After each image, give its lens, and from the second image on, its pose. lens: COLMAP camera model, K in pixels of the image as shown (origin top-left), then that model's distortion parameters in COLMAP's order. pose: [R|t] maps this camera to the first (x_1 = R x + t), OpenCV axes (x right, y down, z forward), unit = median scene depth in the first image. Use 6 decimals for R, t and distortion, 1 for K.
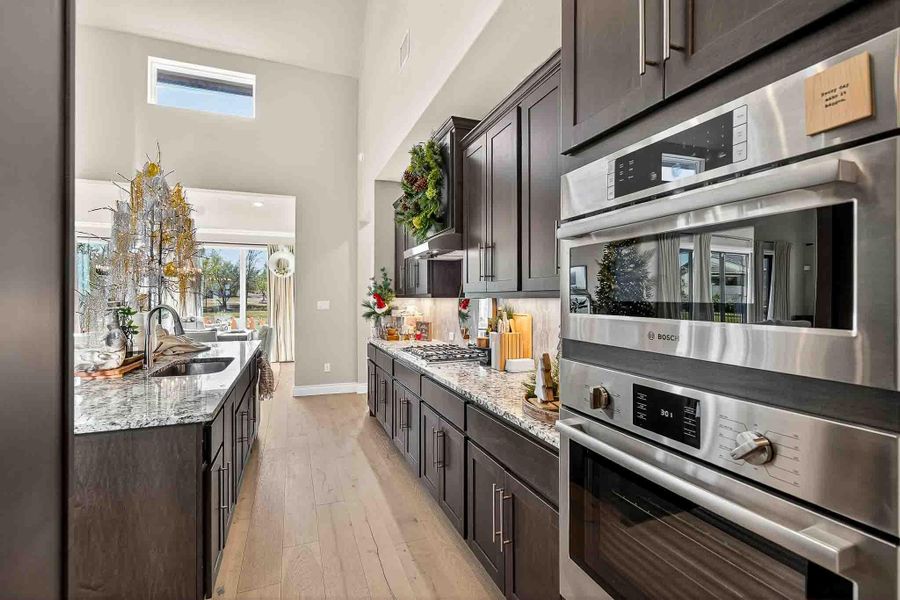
lens RADIAL K [[390.7, 0, 450.1], [0, 390.7, 298.5], [0, 0, 1]] dist [-0.001441, 0.000009]
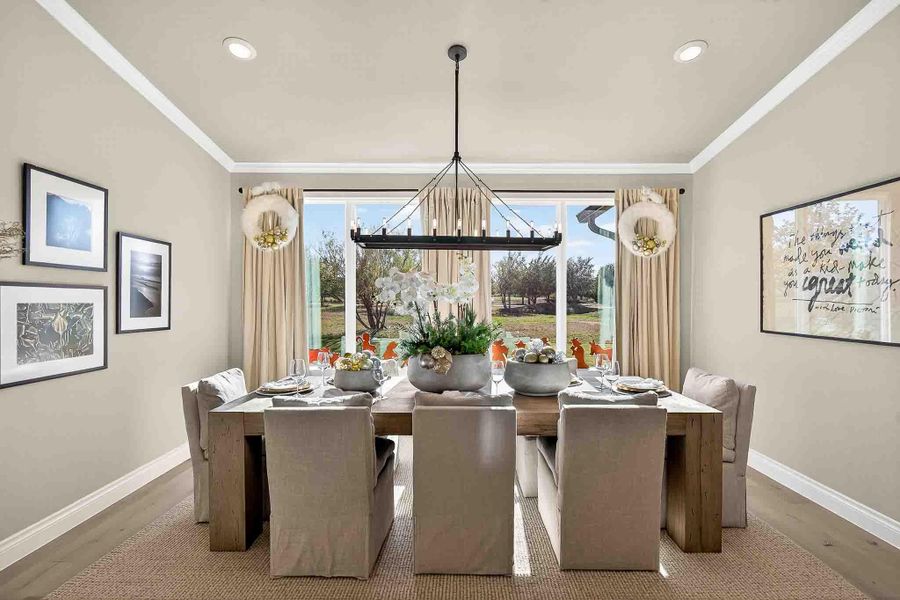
lens RADIAL K [[436.0, 0, 456.5], [0, 436.0, 300.6], [0, 0, 1]] dist [0.001232, -0.000006]
pose [[0.929505, 0.003786, -0.368790, -0.781107], [-0.004774, 0.999987, -0.001767, 0.000210], [0.368778, 0.003403, 0.929511, 0.739614]]
